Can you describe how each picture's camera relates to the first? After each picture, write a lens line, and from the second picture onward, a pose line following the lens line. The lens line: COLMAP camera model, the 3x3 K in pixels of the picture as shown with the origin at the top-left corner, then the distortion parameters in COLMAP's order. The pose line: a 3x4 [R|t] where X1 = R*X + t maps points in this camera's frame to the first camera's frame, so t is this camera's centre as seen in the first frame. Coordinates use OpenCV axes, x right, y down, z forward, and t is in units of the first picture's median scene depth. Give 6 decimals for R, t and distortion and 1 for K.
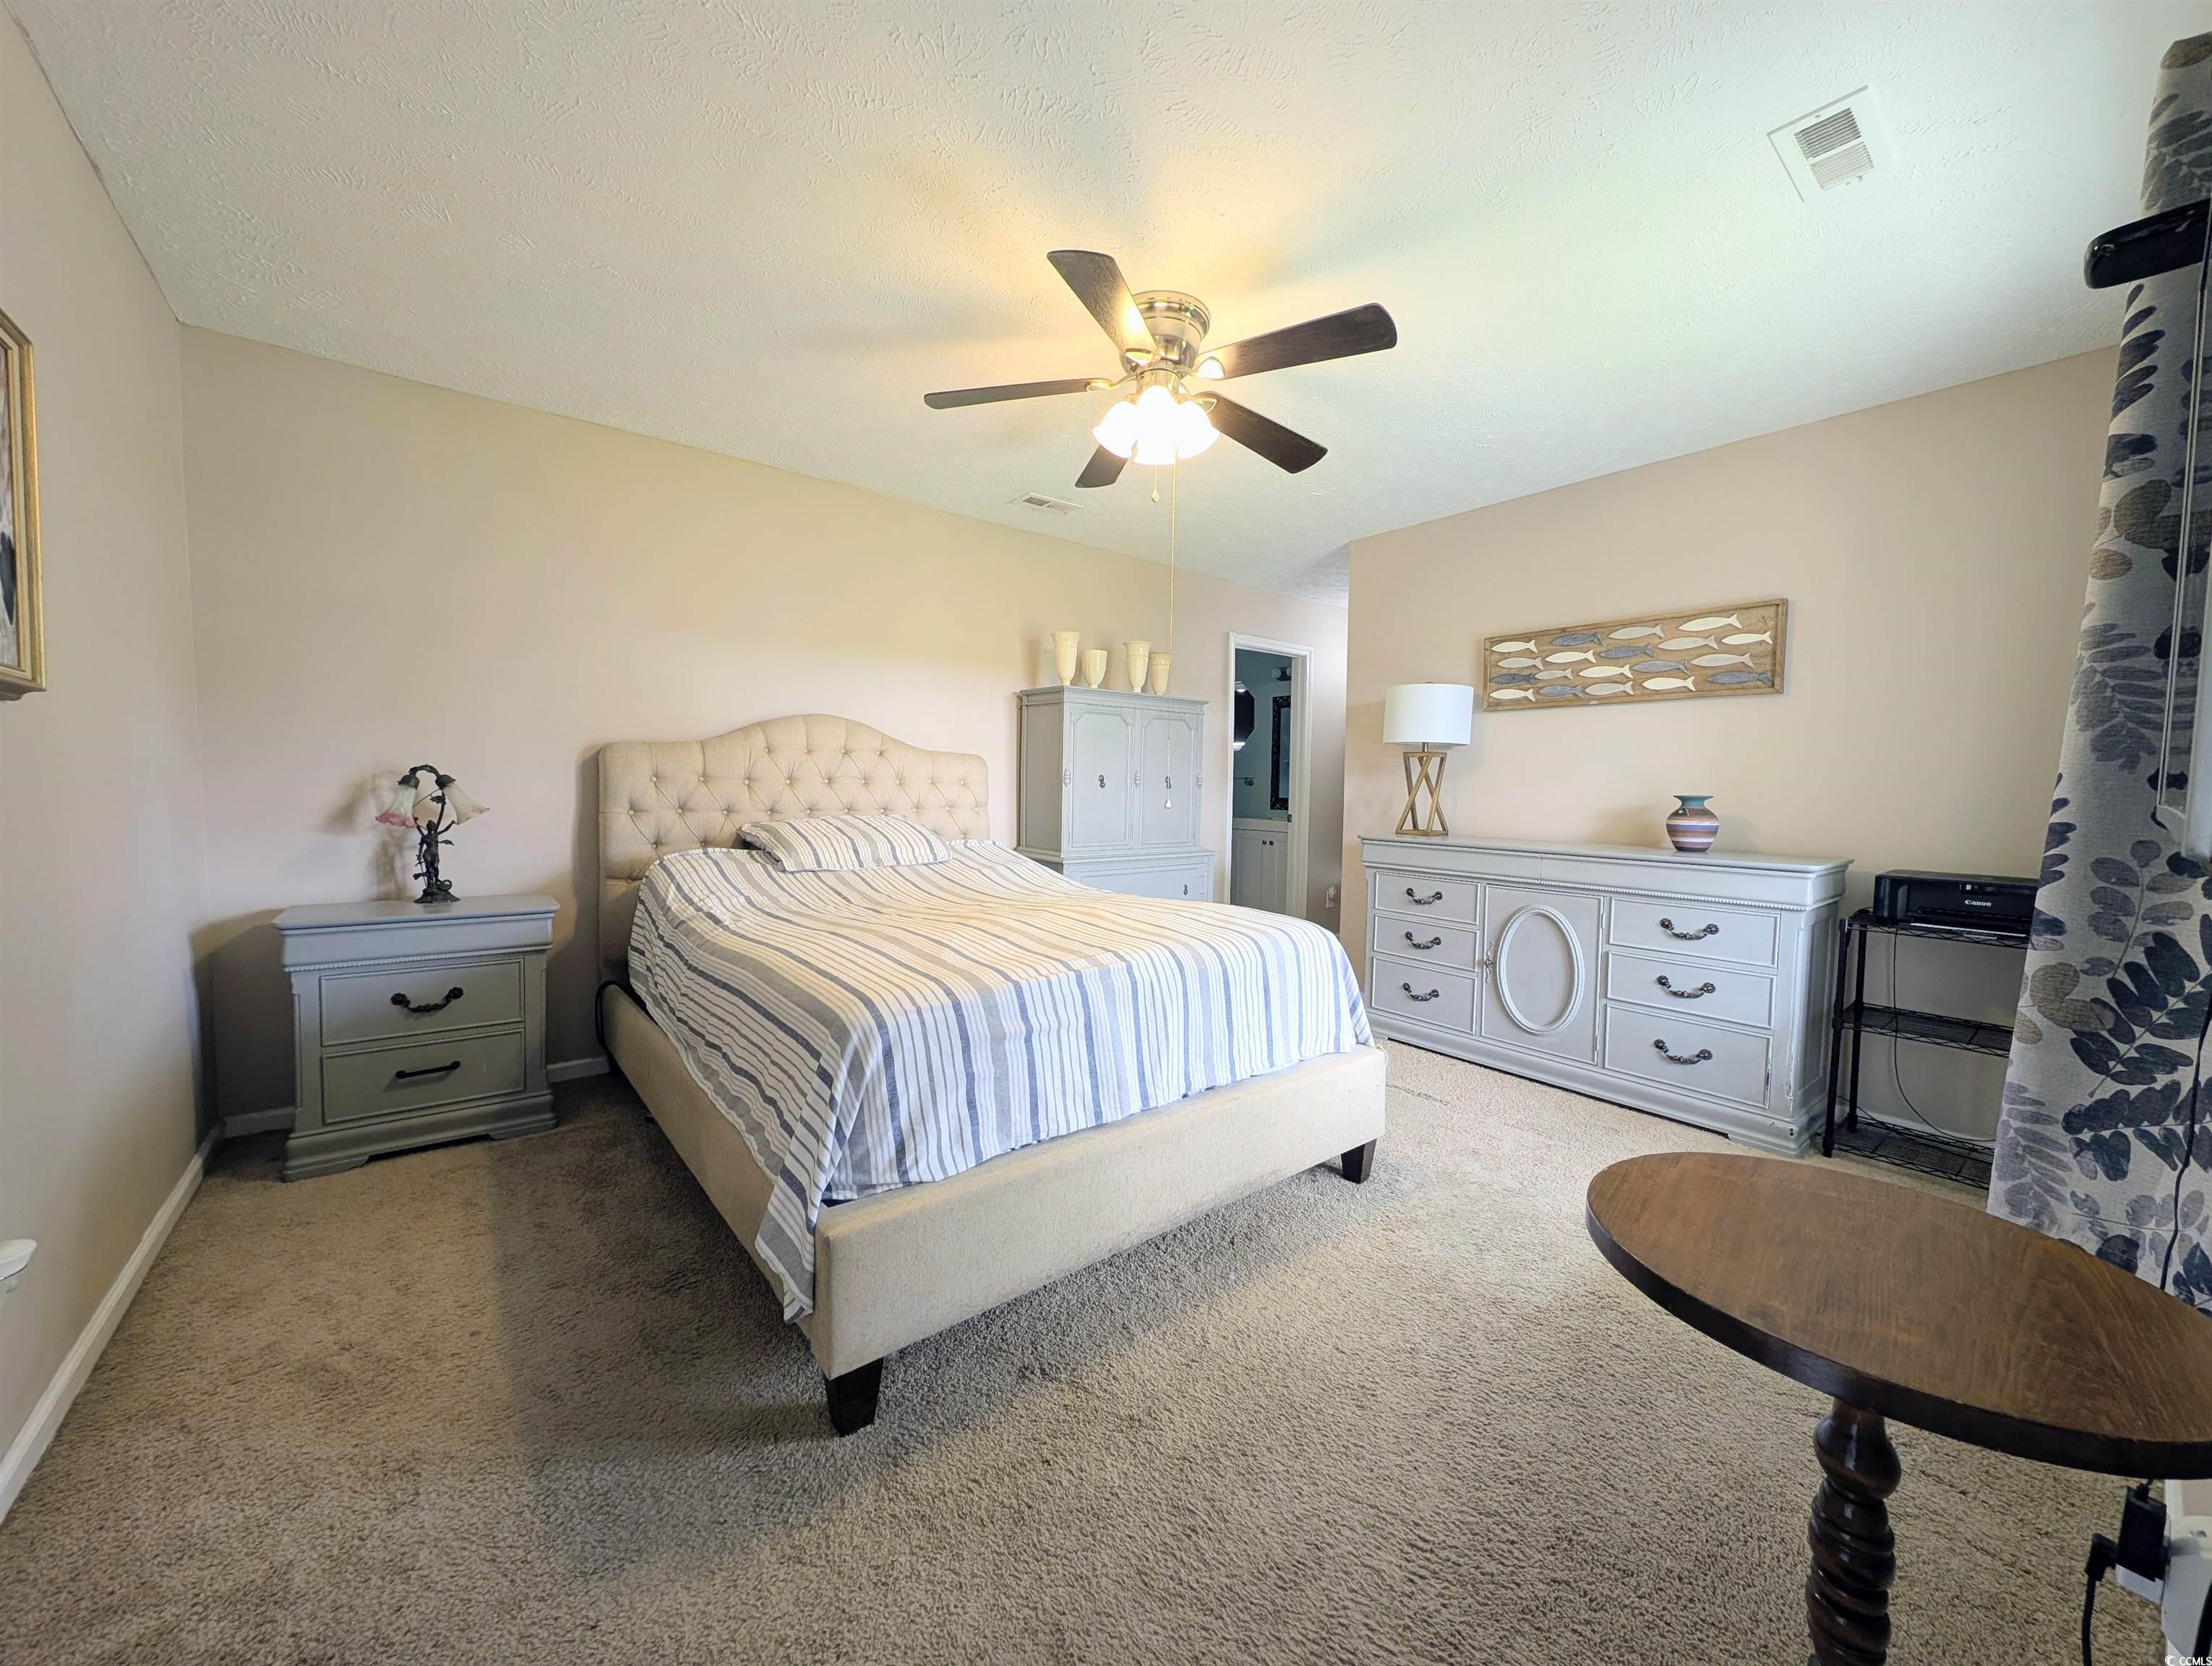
lens RADIAL K [[830.2, 0, 1095.5], [0, 830.2, 832.2], [0, 0, 1]] dist [0.011457, -0.007145]
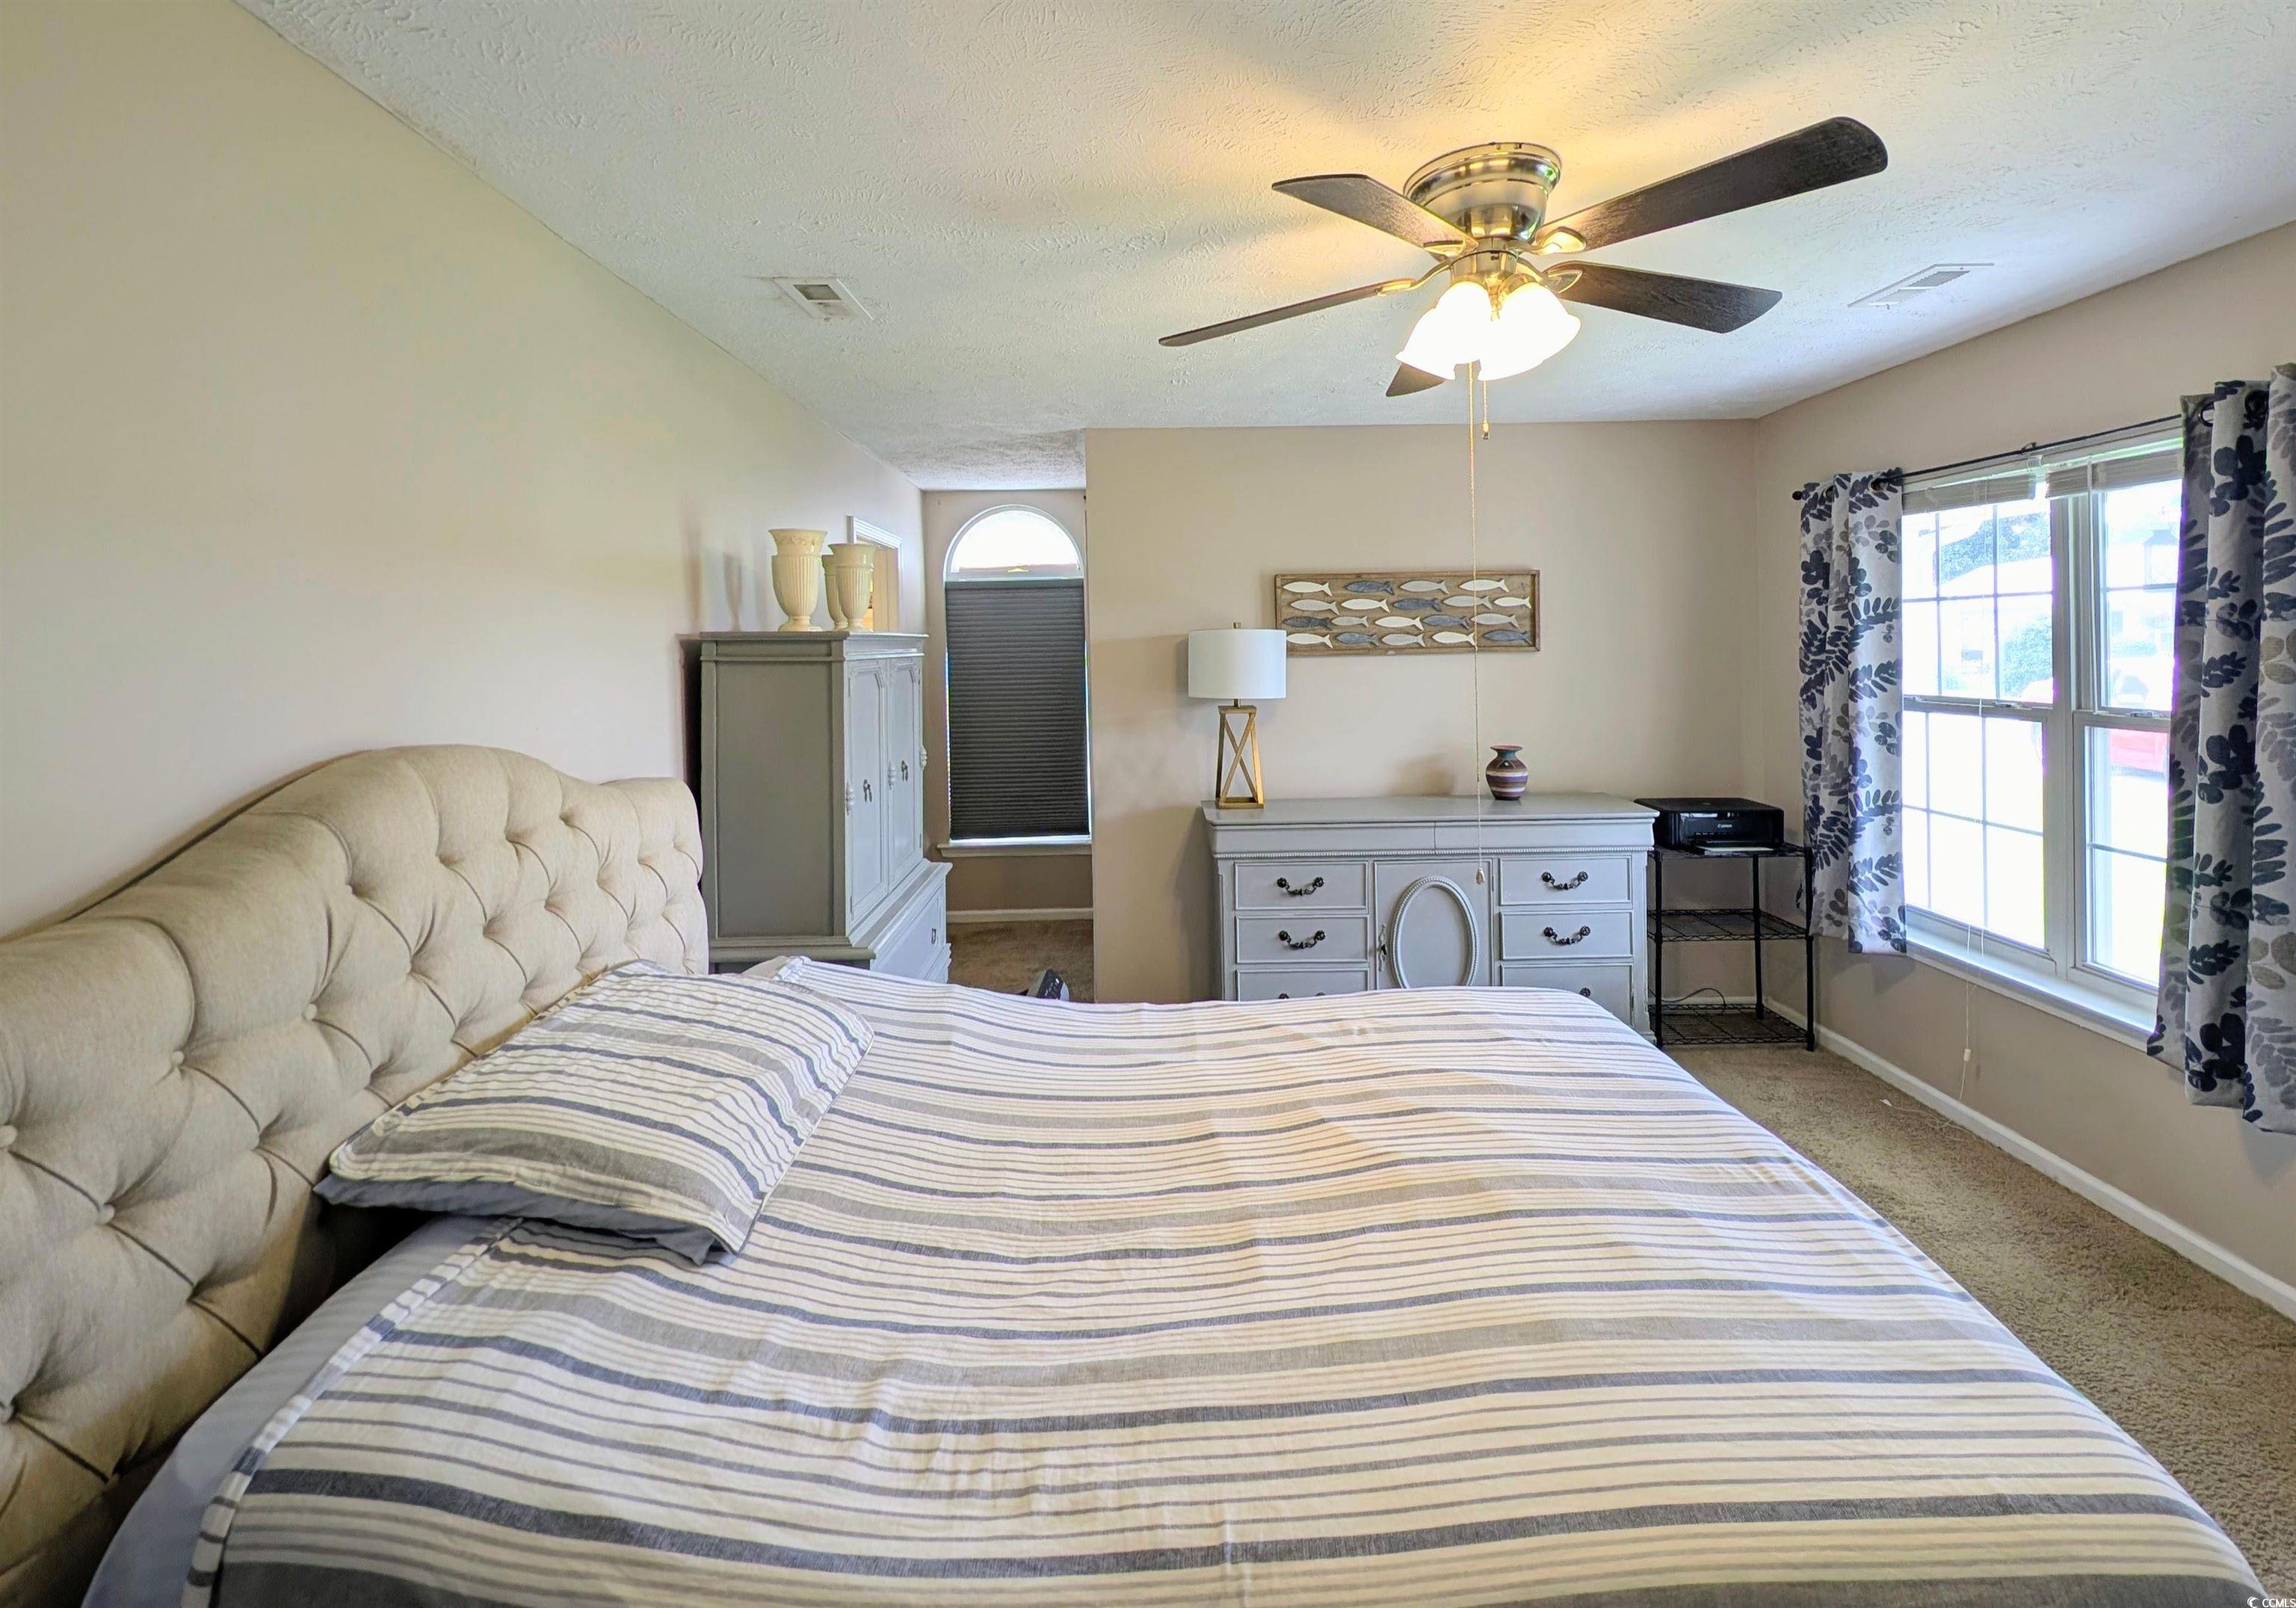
lens RADIAL K [[1011.0, 0, 1155.9], [0, 1011.0, 647.8], [0, 0, 1]] dist [0.018998, -0.010713]
pose [[0.596485, -0.031915, 0.801989, -0.562464], [0.072794, 0.997242, -0.014456, -0.176286], [-0.799316, 0.067003, 0.597163, 0.546240]]
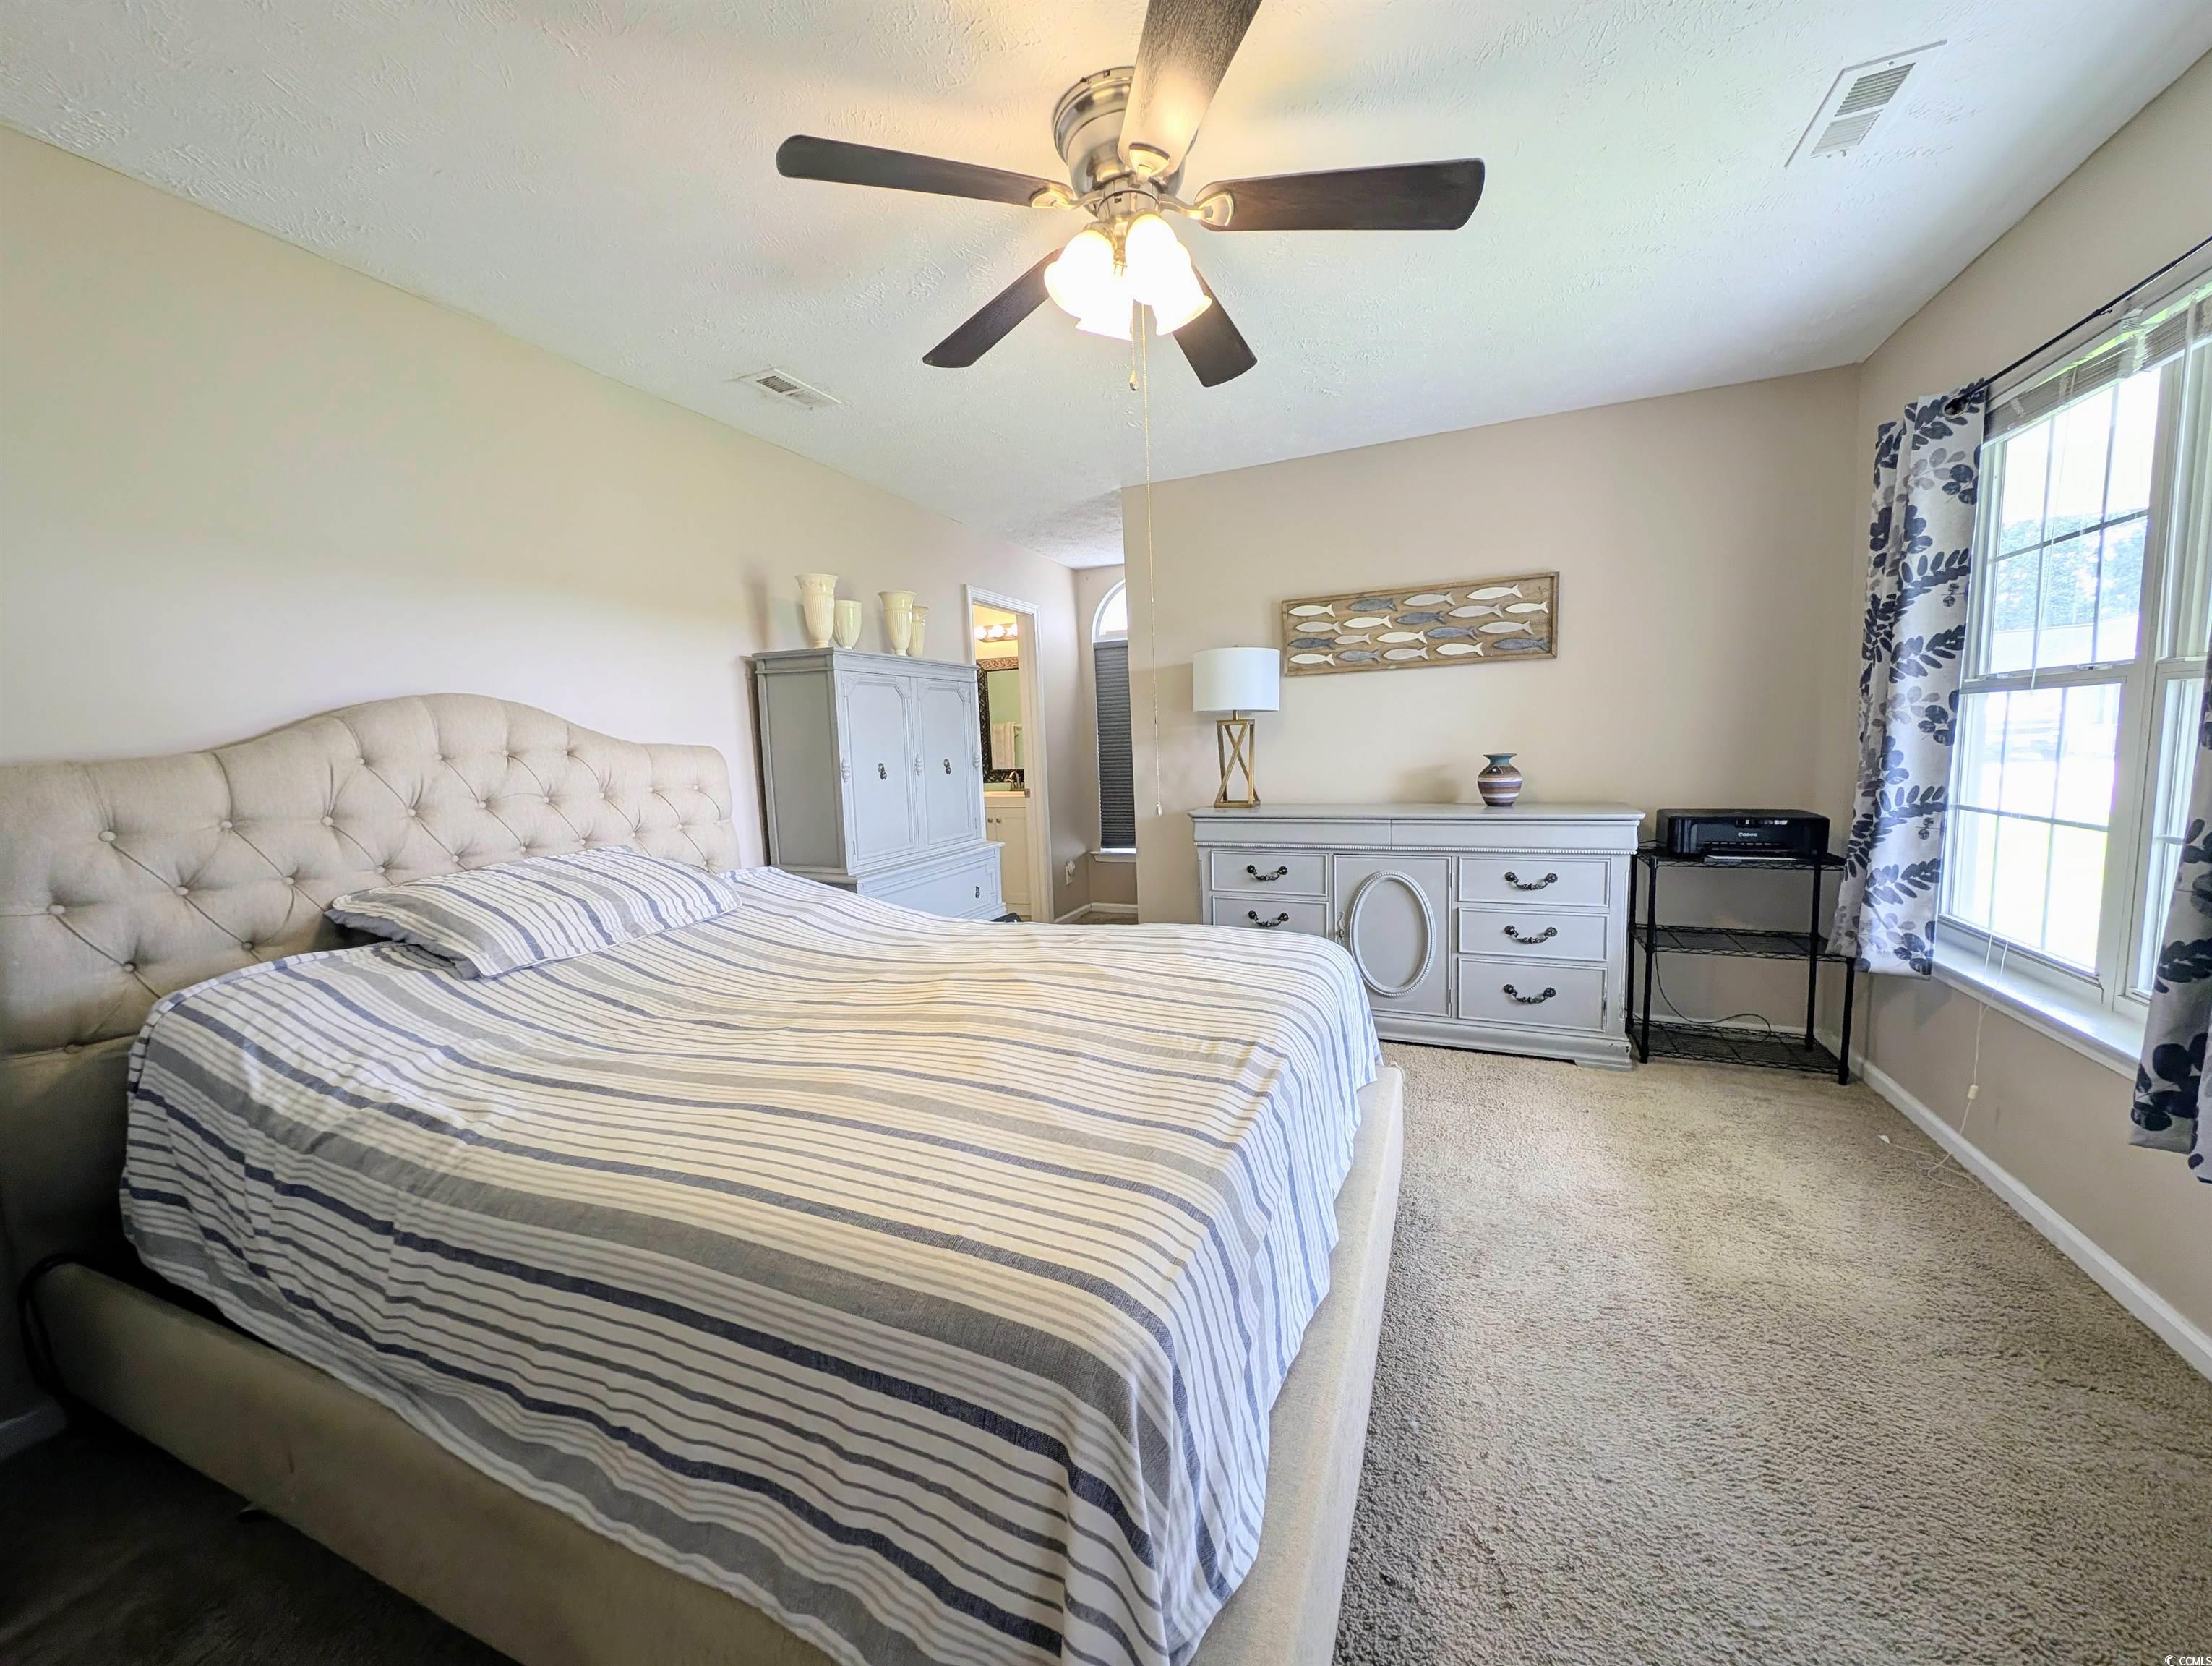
lens RADIAL K [[830.2, 0, 1095.5], [0, 830.2, 832.2], [0, 0, 1]] dist [0.011457, -0.007145]
pose [[0.877106, -0.100177, 0.469734, -0.246146], [0.077825, 0.994725, 0.066819, -0.053455], [-0.473950, -0.022050, 0.880275, 0.282785]]
